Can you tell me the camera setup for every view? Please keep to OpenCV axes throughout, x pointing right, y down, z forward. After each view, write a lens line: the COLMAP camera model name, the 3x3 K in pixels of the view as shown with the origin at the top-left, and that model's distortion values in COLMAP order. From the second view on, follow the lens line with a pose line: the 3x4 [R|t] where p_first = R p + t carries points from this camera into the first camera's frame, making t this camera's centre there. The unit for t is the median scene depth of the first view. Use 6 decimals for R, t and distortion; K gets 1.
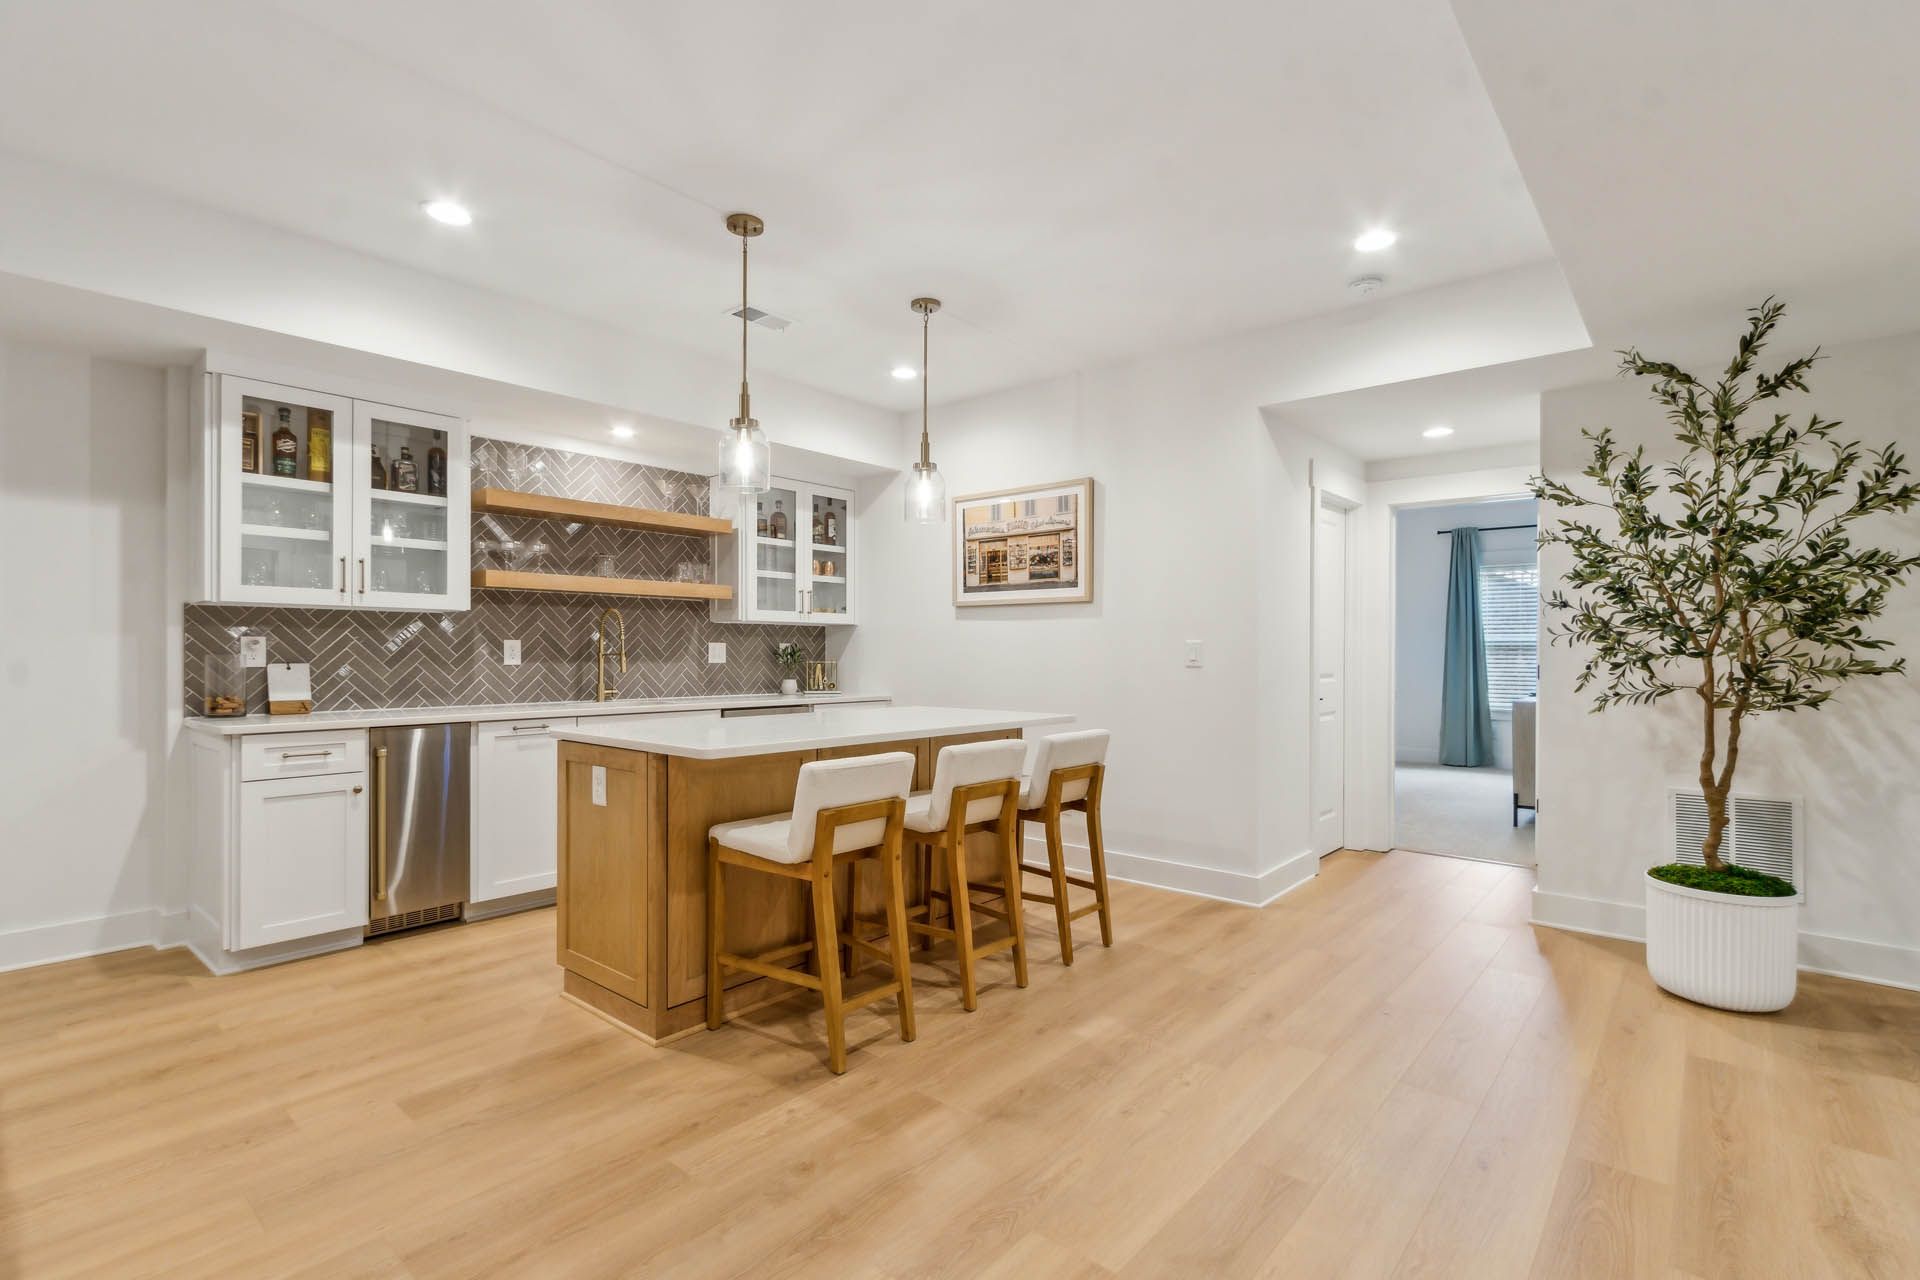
lens RADIAL K [[889.8, 0, 949.0], [0, 889.8, 652.4], [0, 0, 1]] dist [0.005477, -0.003308]
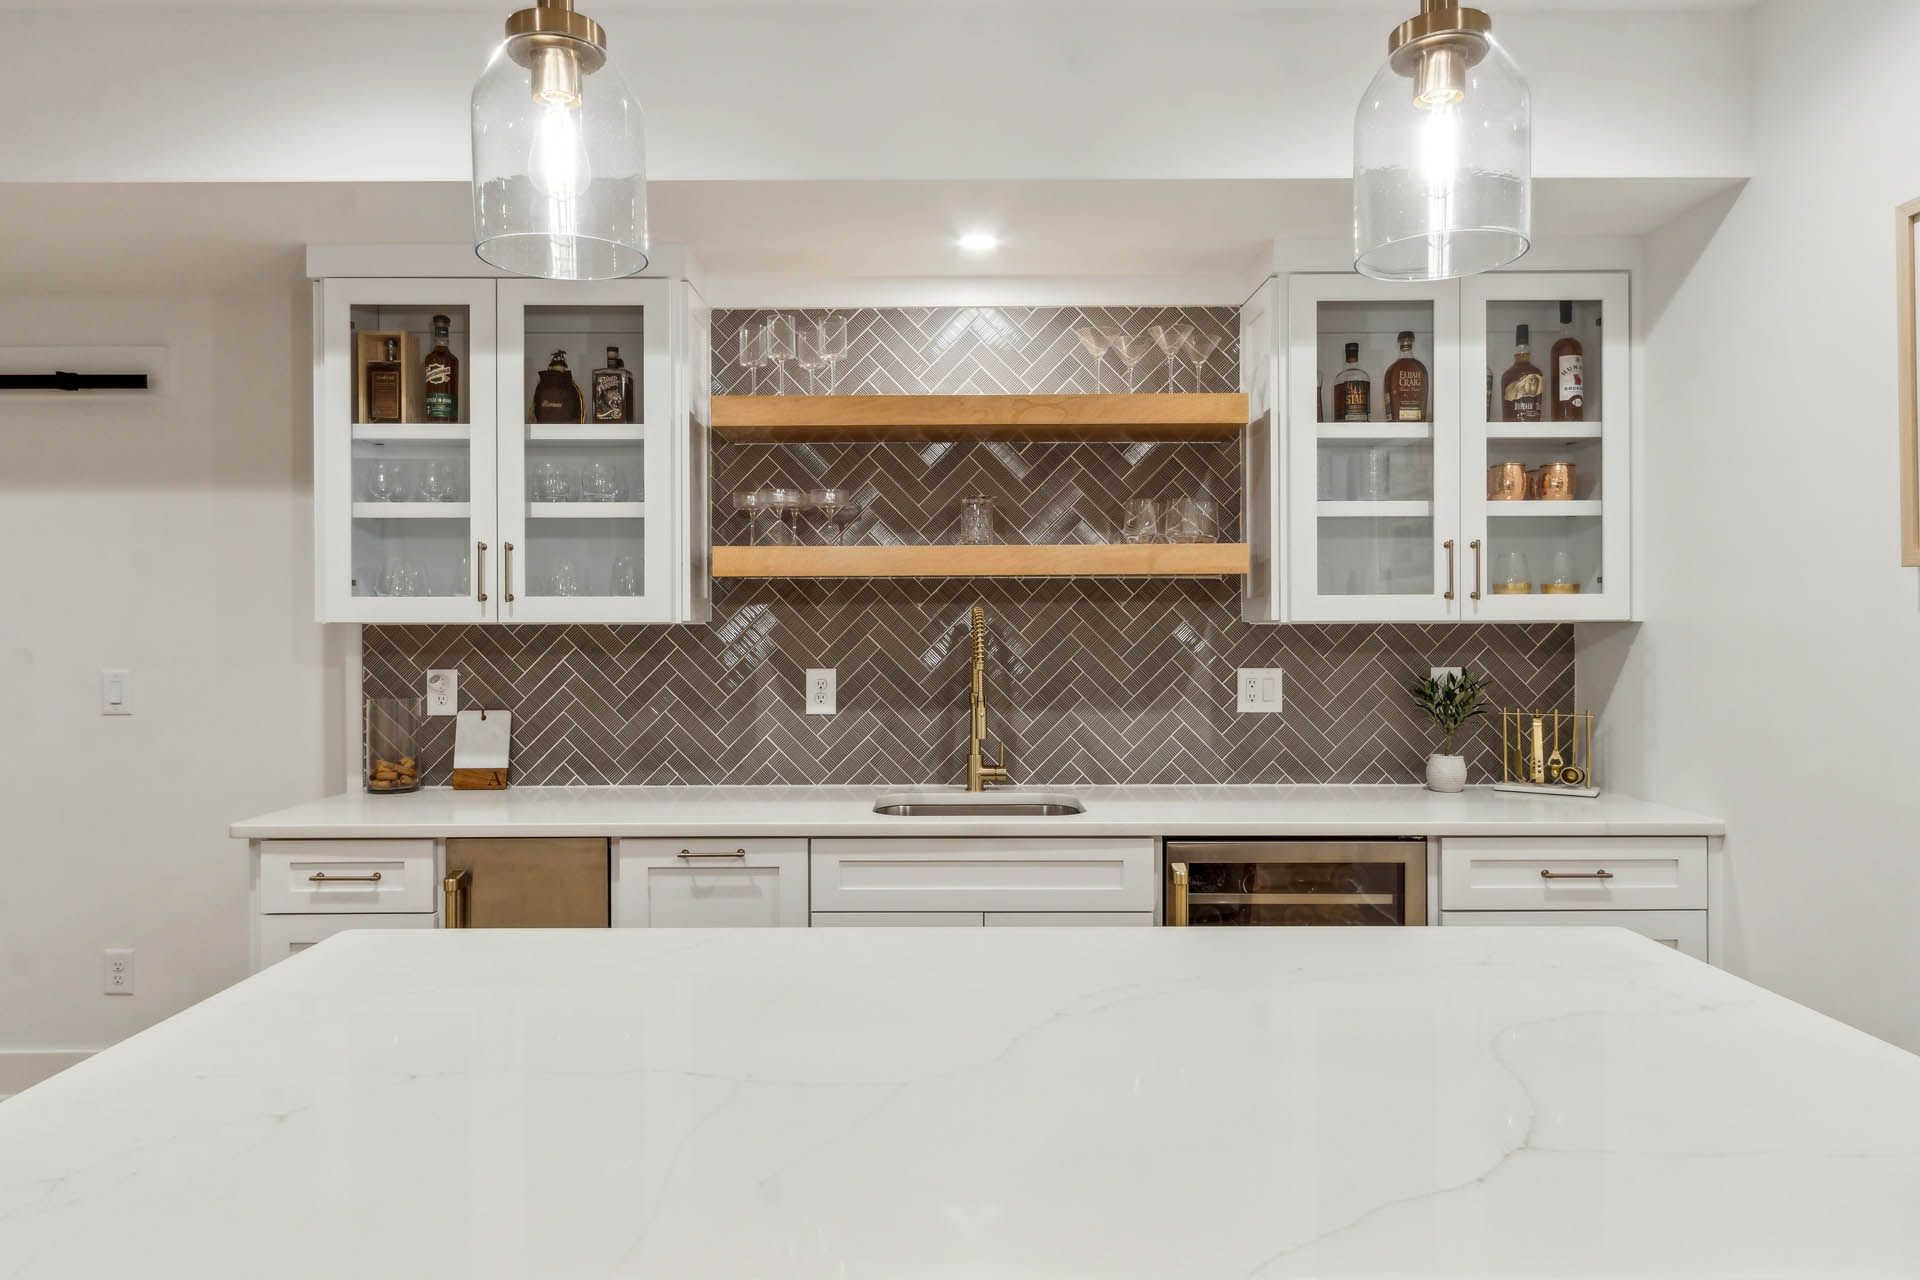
lens RADIAL K [[1195.9, 0, 936.1], [0, 1195.9, 633.8], [0, 0, 1]] dist [0.004363, 0.000241]
pose [[0.653818, -0.000411, -0.756652, 0.112763], [0.004509, 0.999984, 0.003353, -0.037645], [0.756638, -0.005604, 0.653810, 0.569275]]
